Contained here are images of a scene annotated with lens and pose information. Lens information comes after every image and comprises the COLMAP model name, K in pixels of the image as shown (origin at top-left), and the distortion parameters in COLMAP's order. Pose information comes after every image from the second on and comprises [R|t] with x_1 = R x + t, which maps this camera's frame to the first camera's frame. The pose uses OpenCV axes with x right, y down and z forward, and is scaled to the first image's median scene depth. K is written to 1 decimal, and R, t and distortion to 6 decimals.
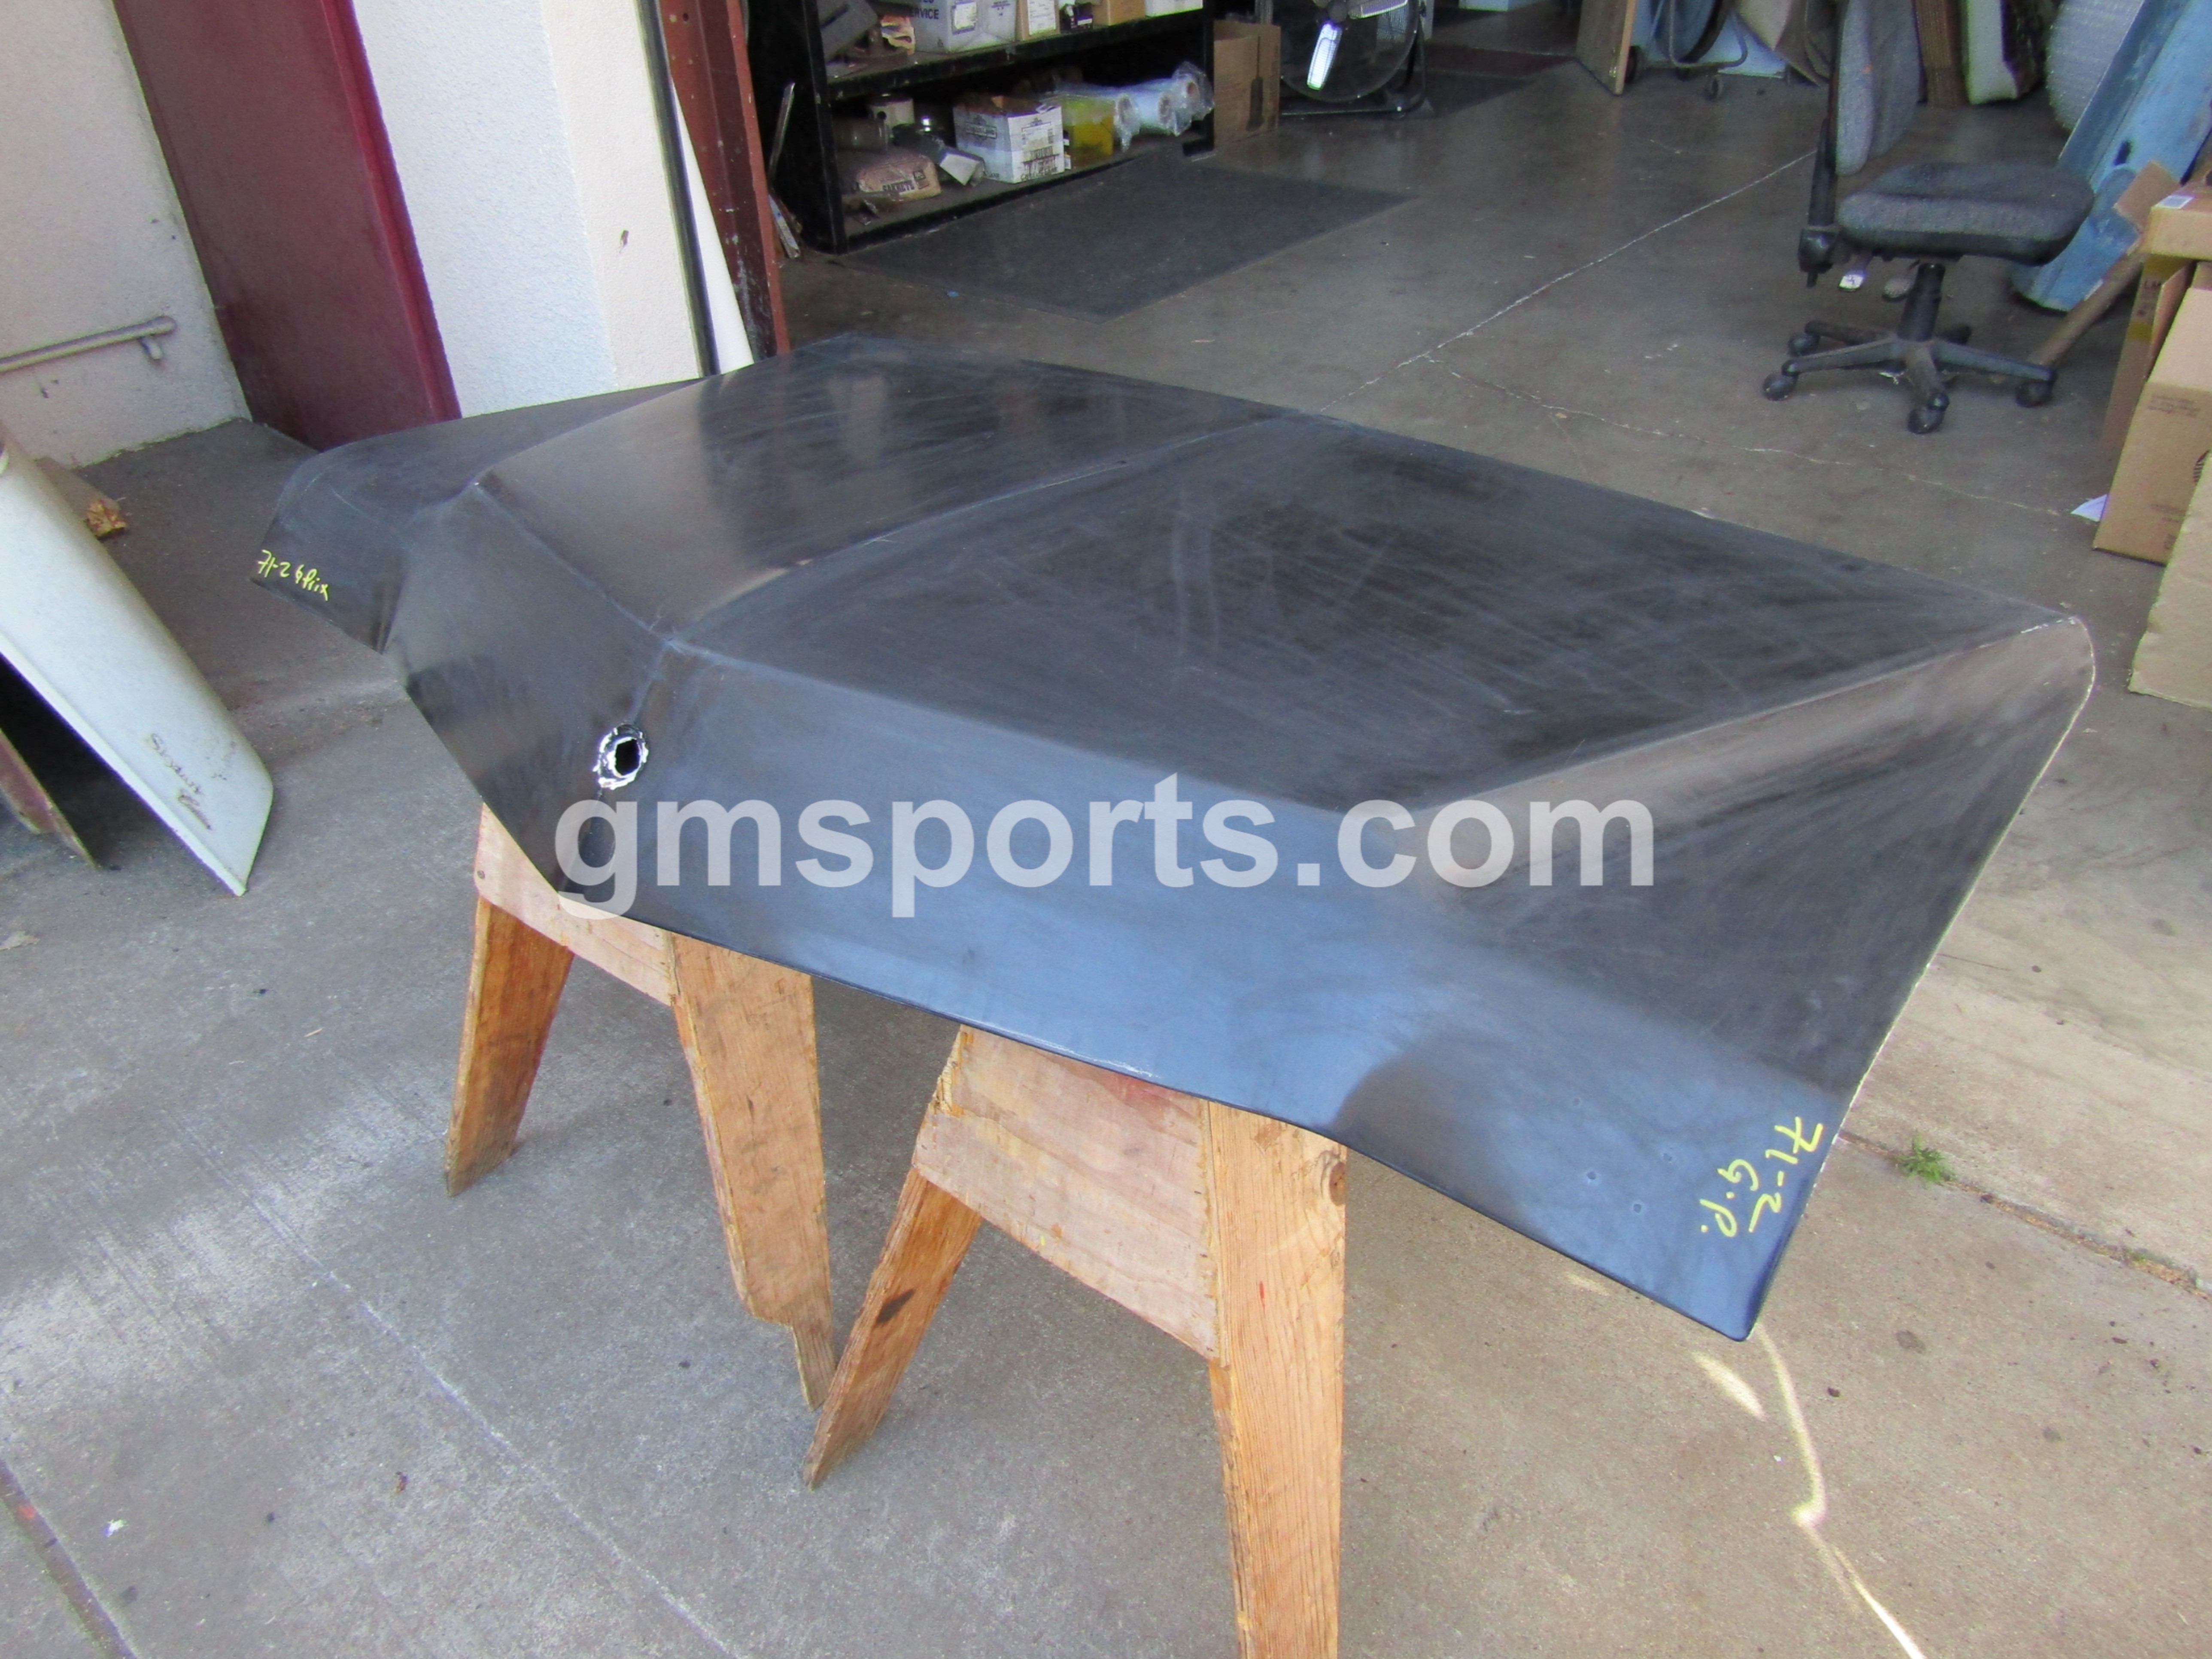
lens RADIAL K [[1595.4, 0, 1099.4], [0, 1595.4, 810.3], [0, 0, 1]] dist [0.004056, -0.003957]
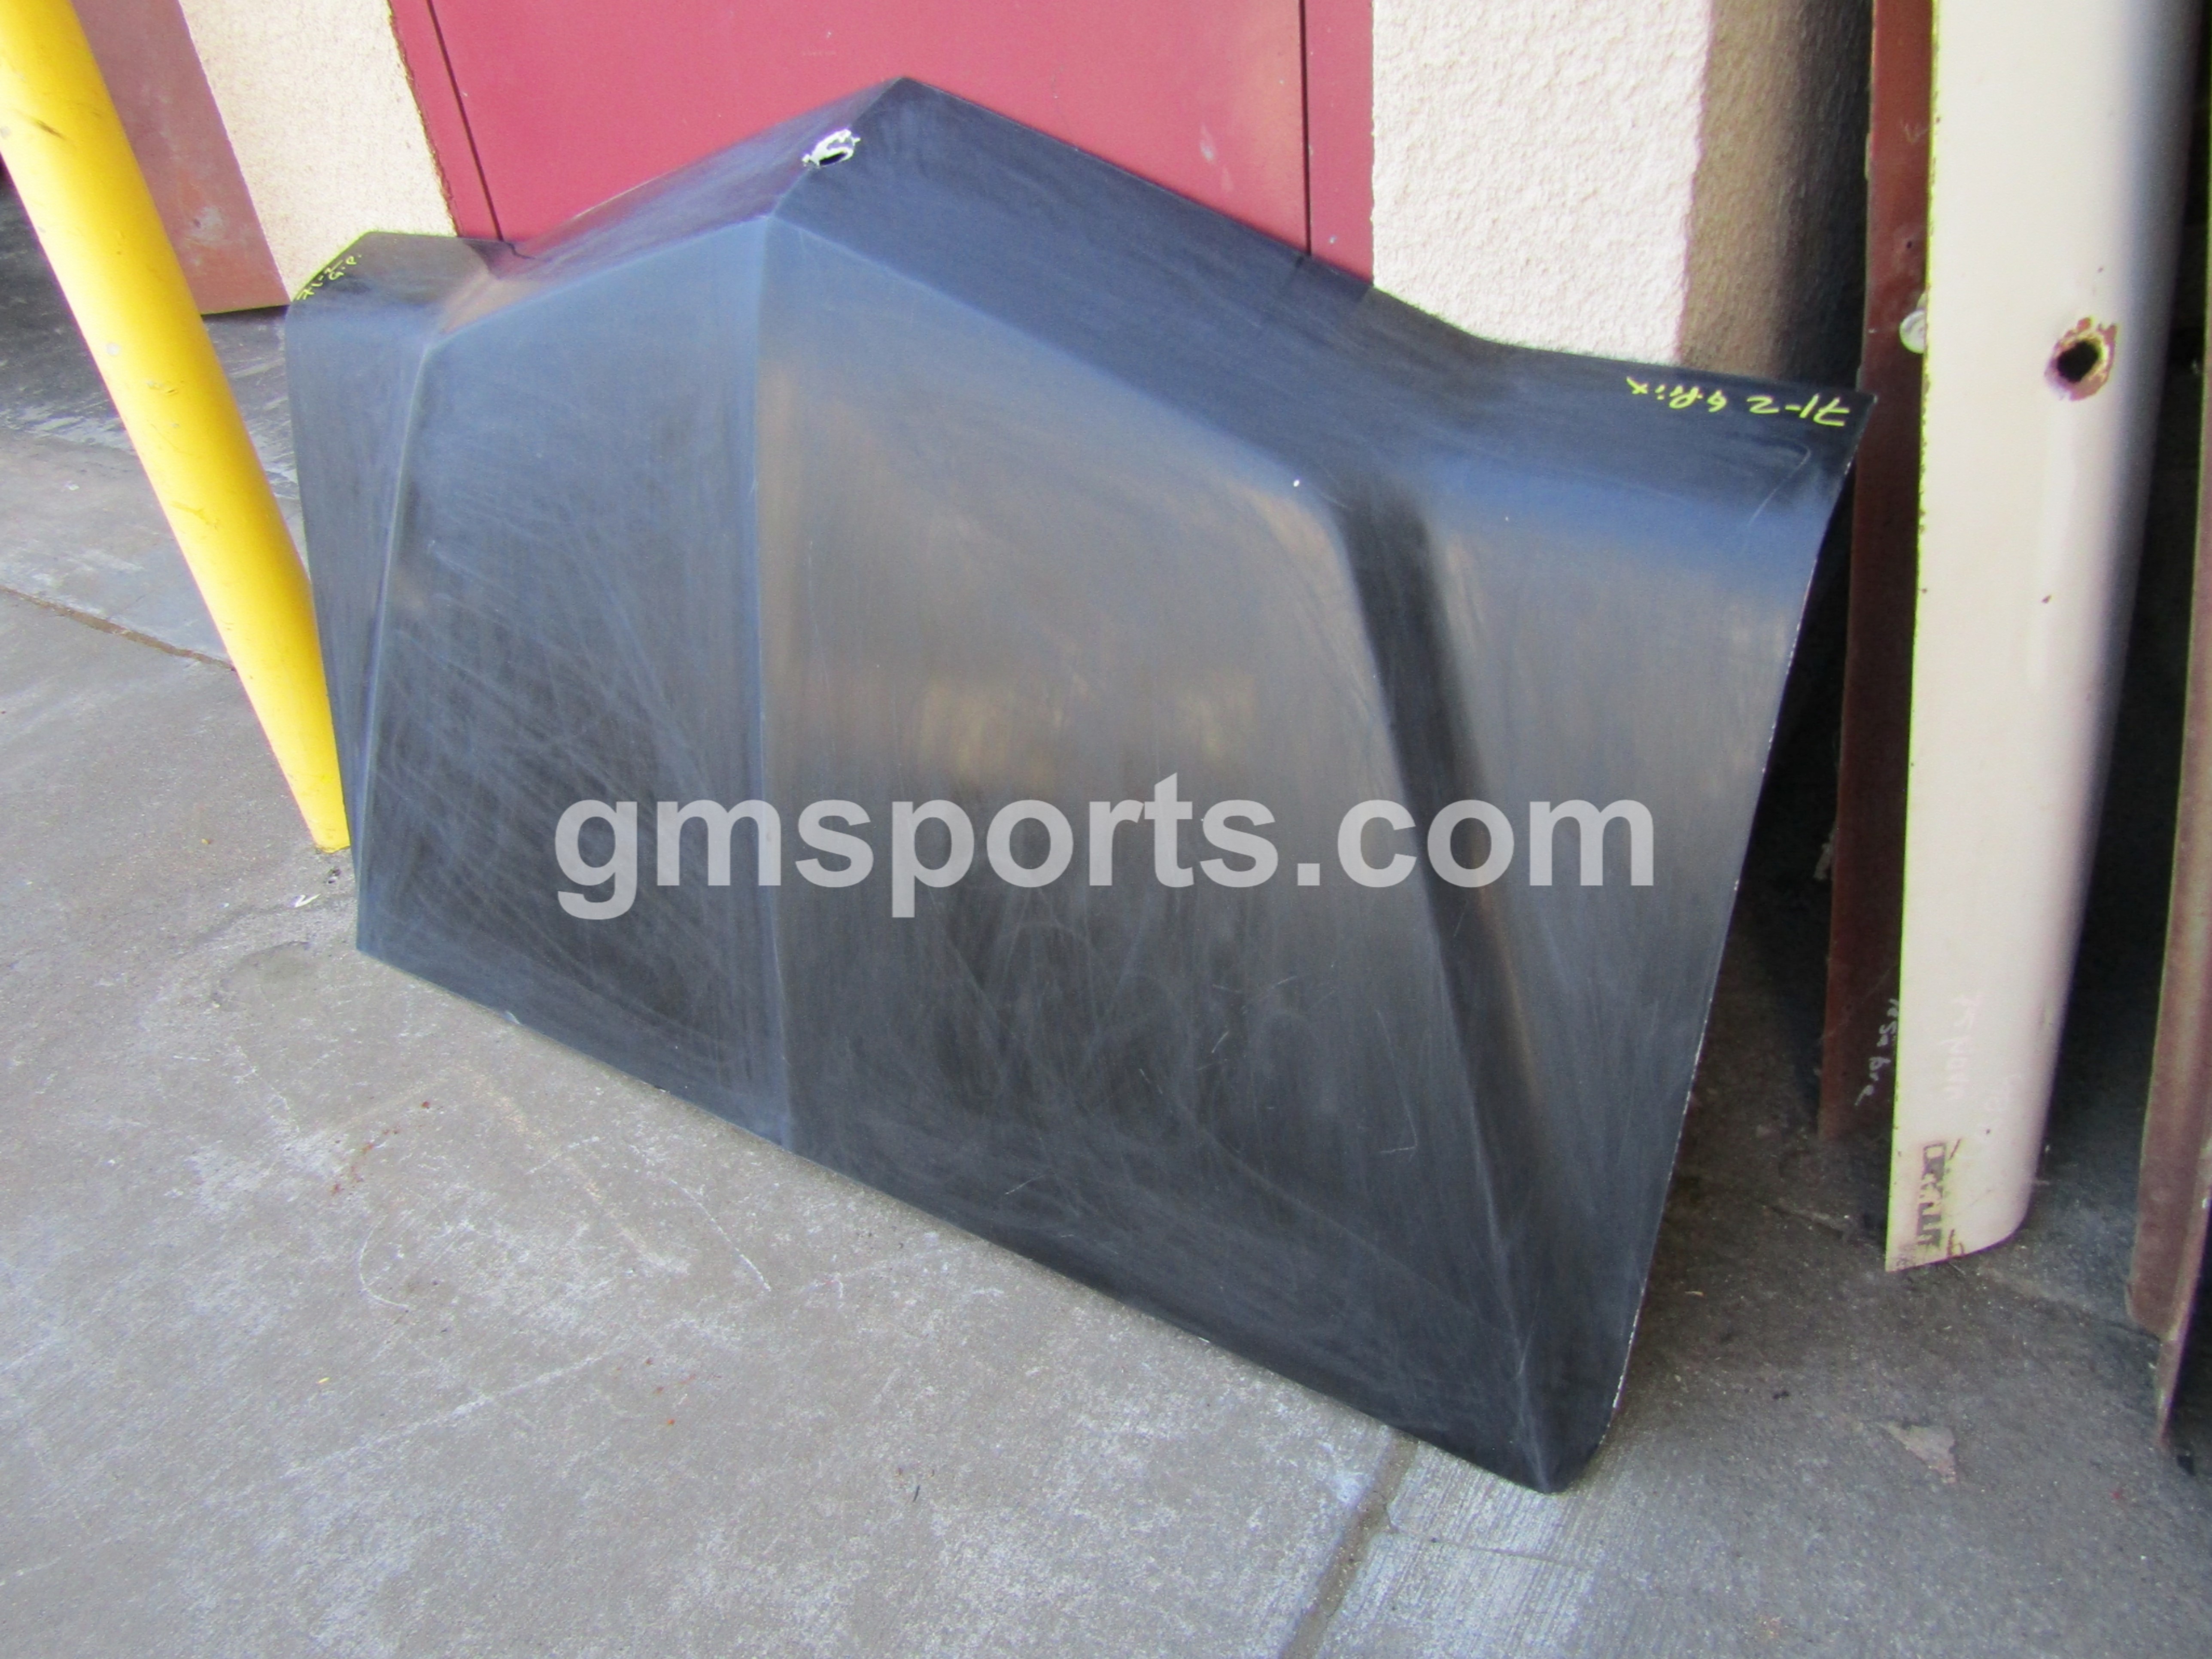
lens RADIAL K [[1597.7, 0, 1103.7], [0, 1597.7, 824.2], [0, 0, 1]] dist [-0.003523, -0.005855]
pose [[0.134002, 0.574329, -0.807583, -0.471950], [-0.480645, 0.750328, 0.453858, -0.229625], [0.866616, 0.327343, 0.376594, 0.567362]]
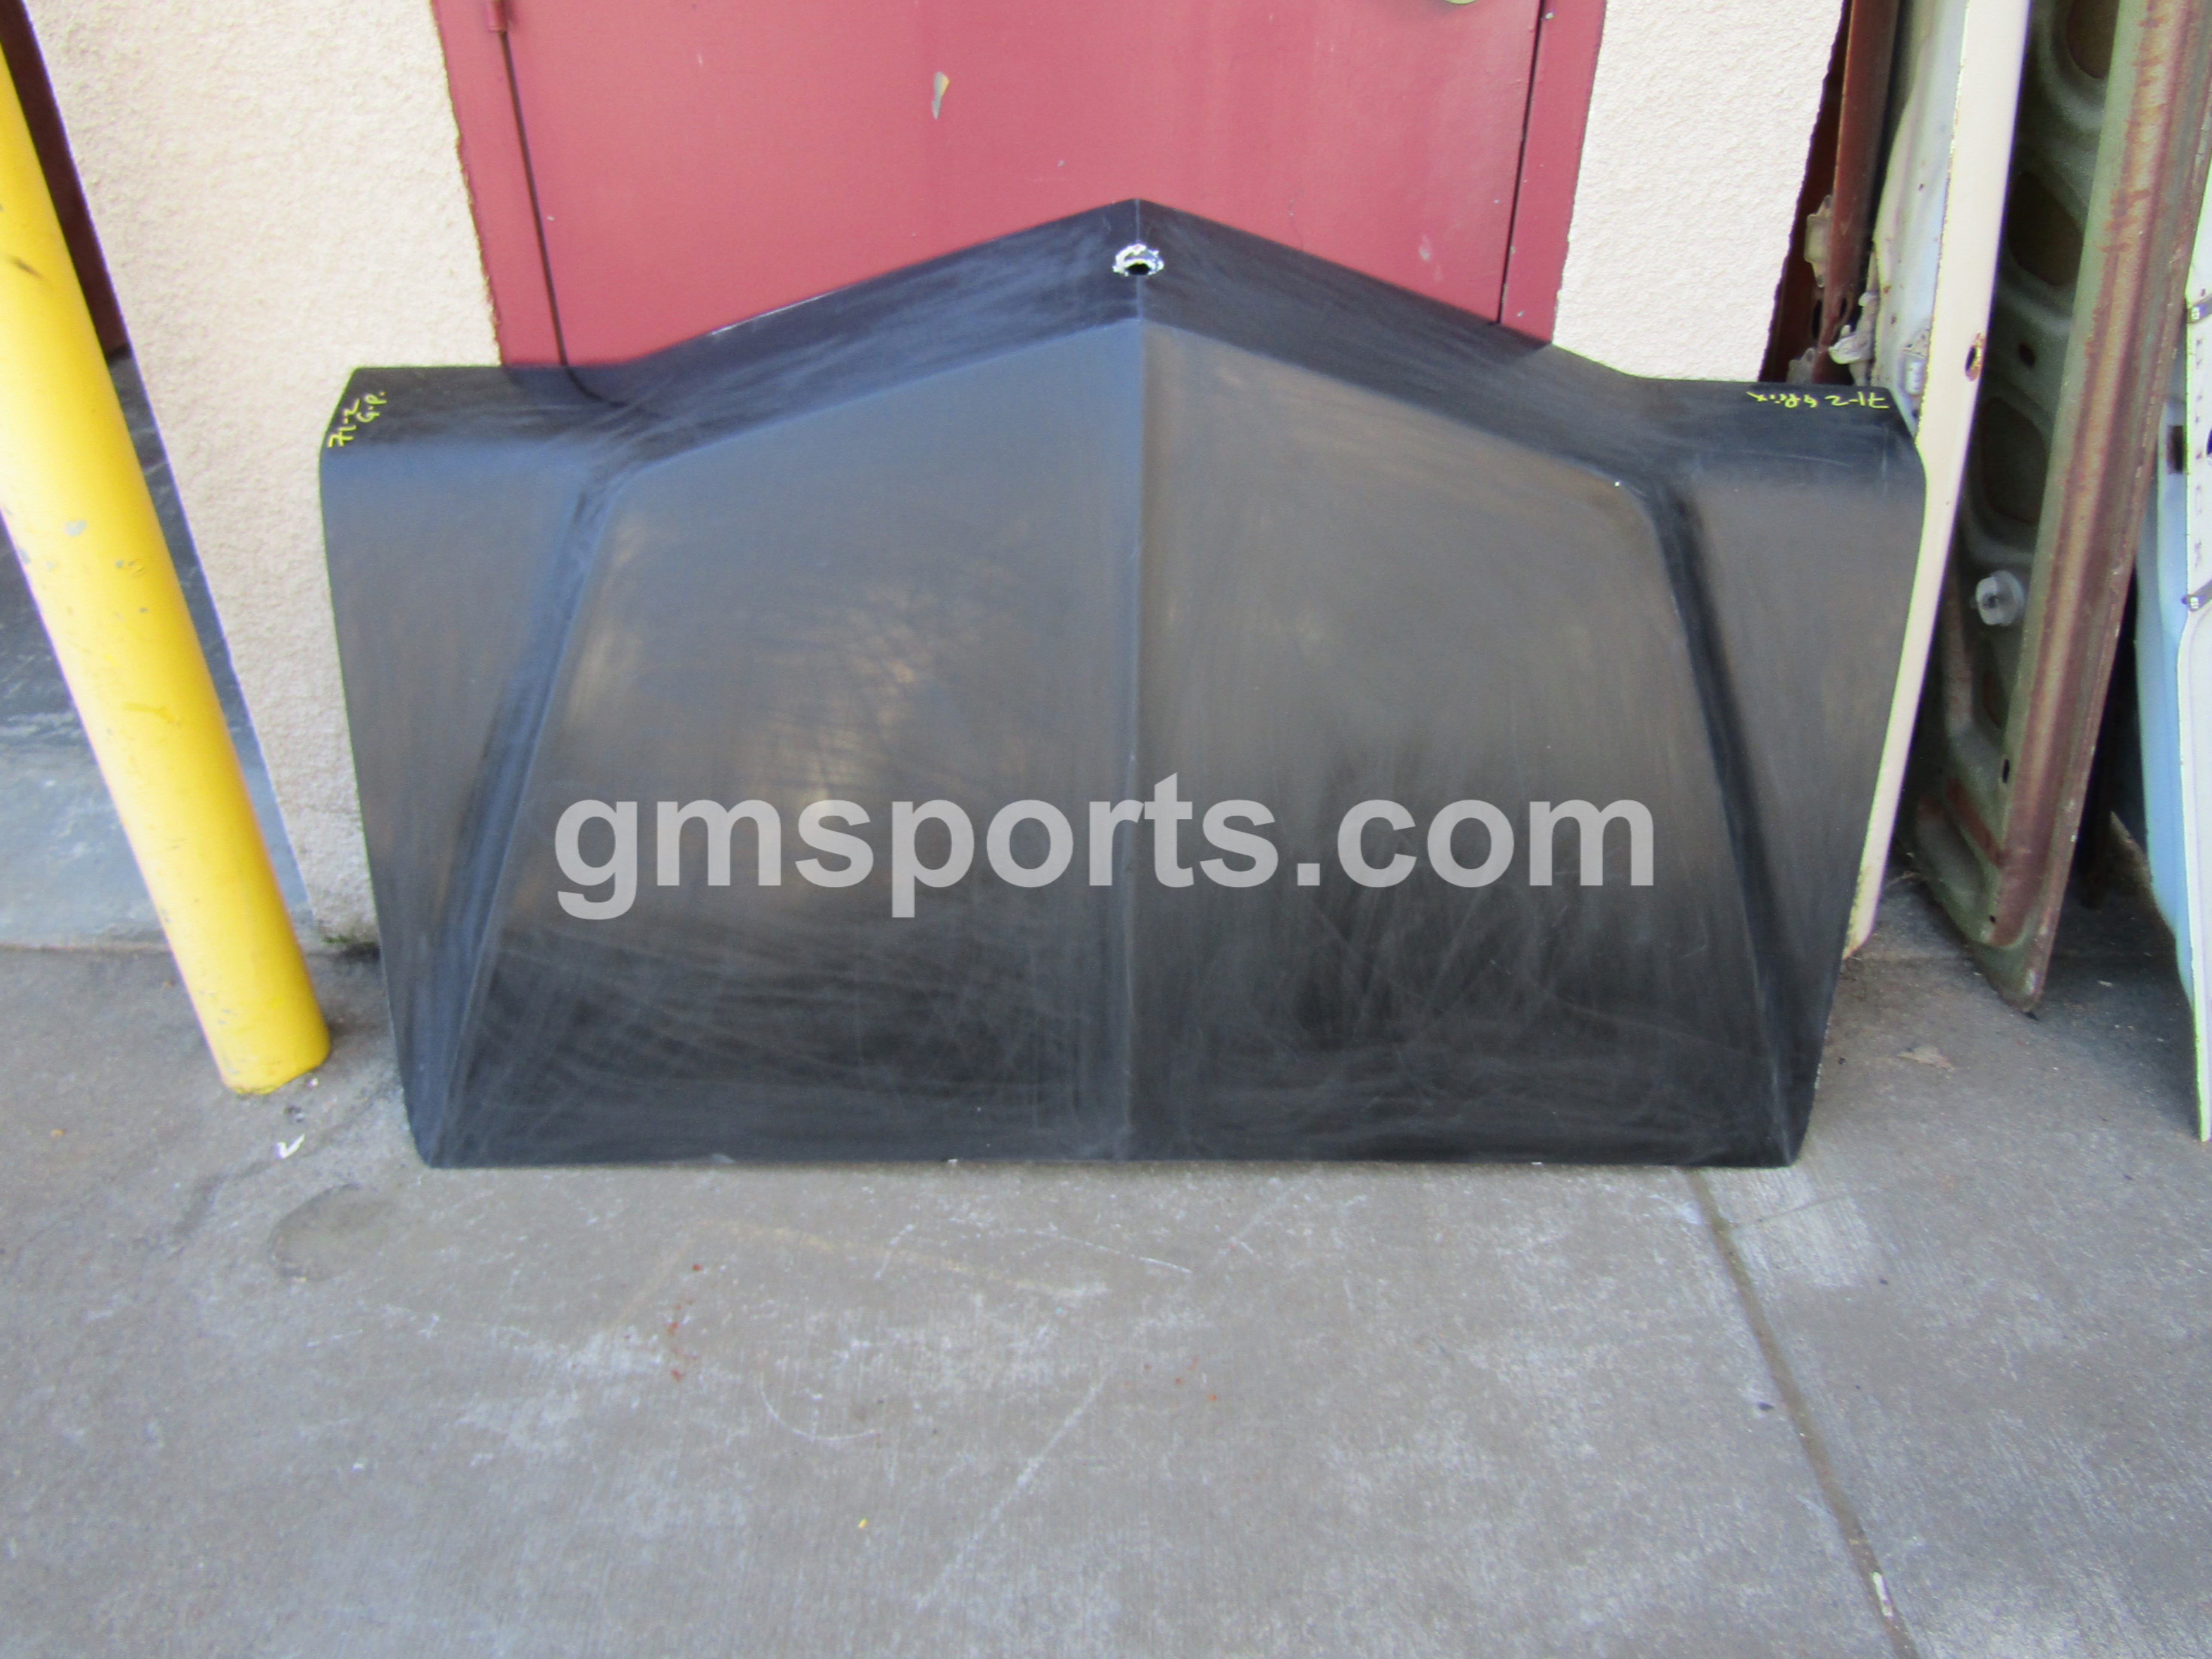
lens RADIAL K [[1592.2, 0, 1113.7], [0, 1592.2, 822.1], [0, 0, 1]] dist [-0.031473, 0.033811]
pose [[0.660299, 0.443910, -0.605764, -0.606857], [-0.447974, 0.880204, 0.156718, 0.039667], [0.602764, 0.167886, 0.780057, 0.067957]]
